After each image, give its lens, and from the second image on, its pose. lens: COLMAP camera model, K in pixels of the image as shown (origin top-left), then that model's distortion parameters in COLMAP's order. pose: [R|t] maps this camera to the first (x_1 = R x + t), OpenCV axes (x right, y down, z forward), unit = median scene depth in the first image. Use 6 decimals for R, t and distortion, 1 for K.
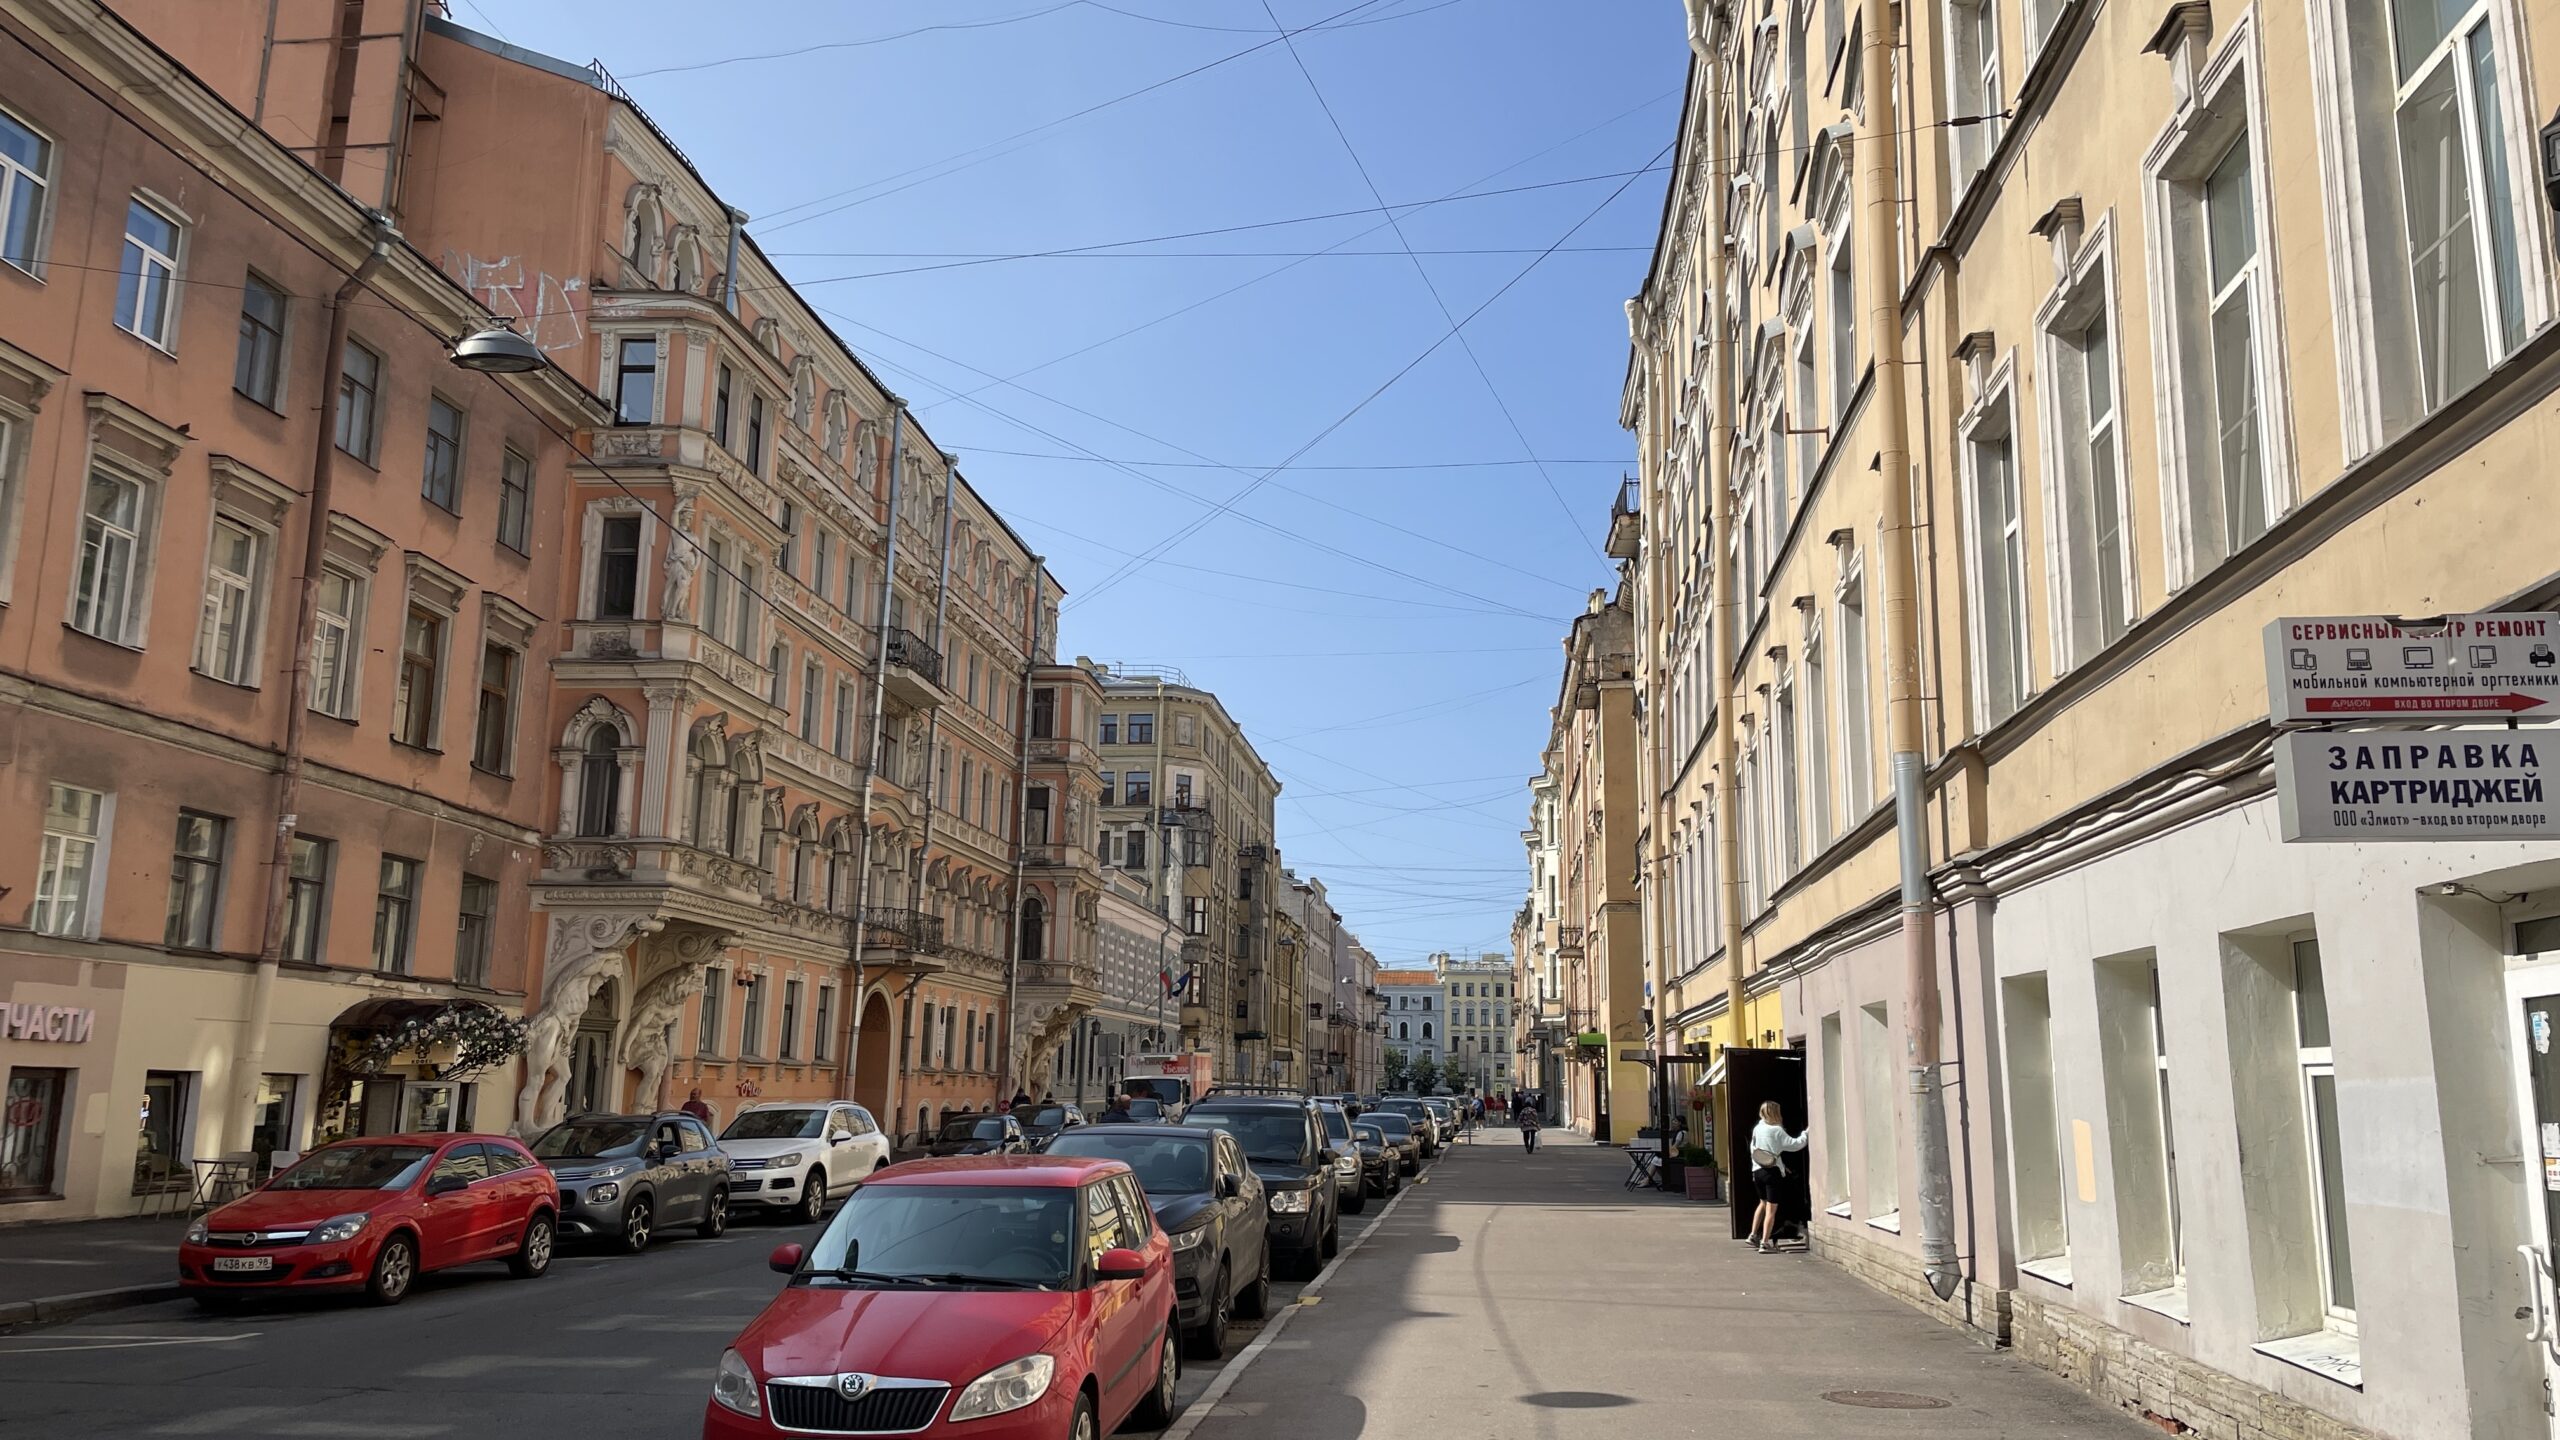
lens RADIAL K [[1940.8, 0, 1277.5], [0, 1940.8, 716.1], [0, 0, 1]] dist [0.042106, -0.013911]
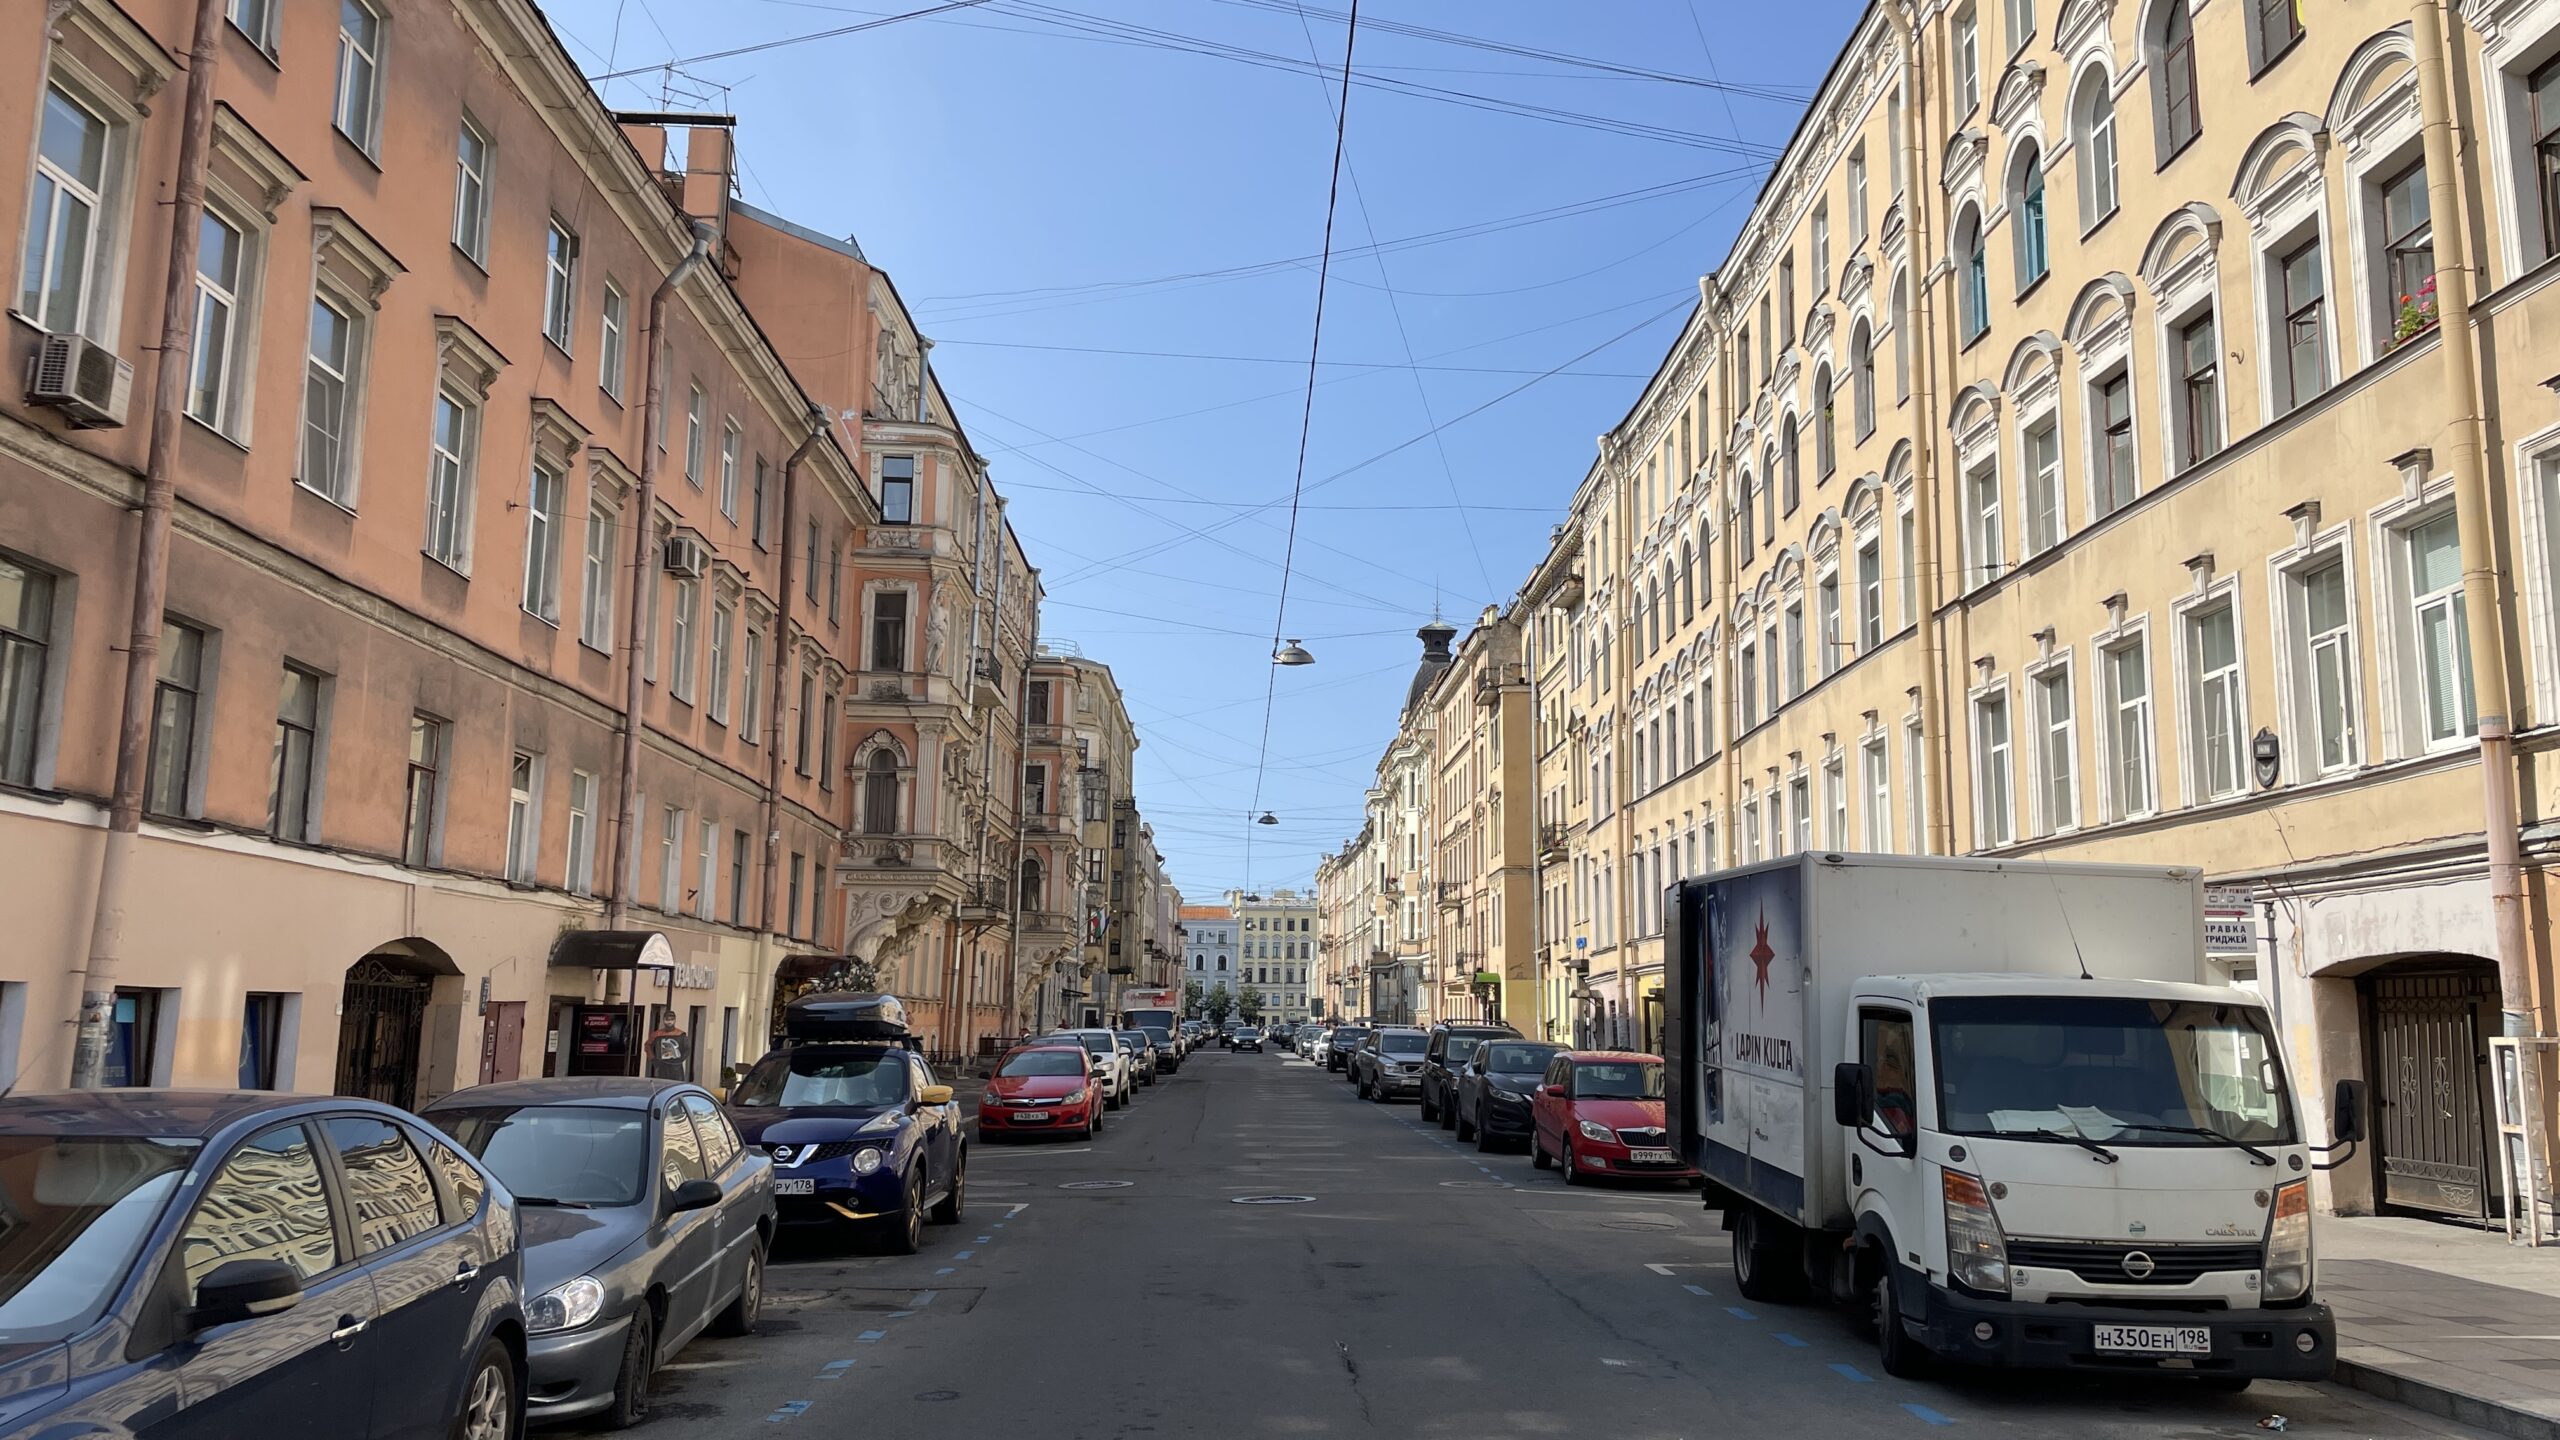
lens RADIAL K [[1940.8, 0, 1265.3], [0, 1940.8, 694.0], [0, 0, 1]] dist [0.042106, -0.013911]
pose [[0.992227, 0.020427, 0.122756, -0.209897], [-0.023438, 0.999458, 0.023134, -0.060342], [-0.122216, -0.025831, 0.992167, -0.307379]]
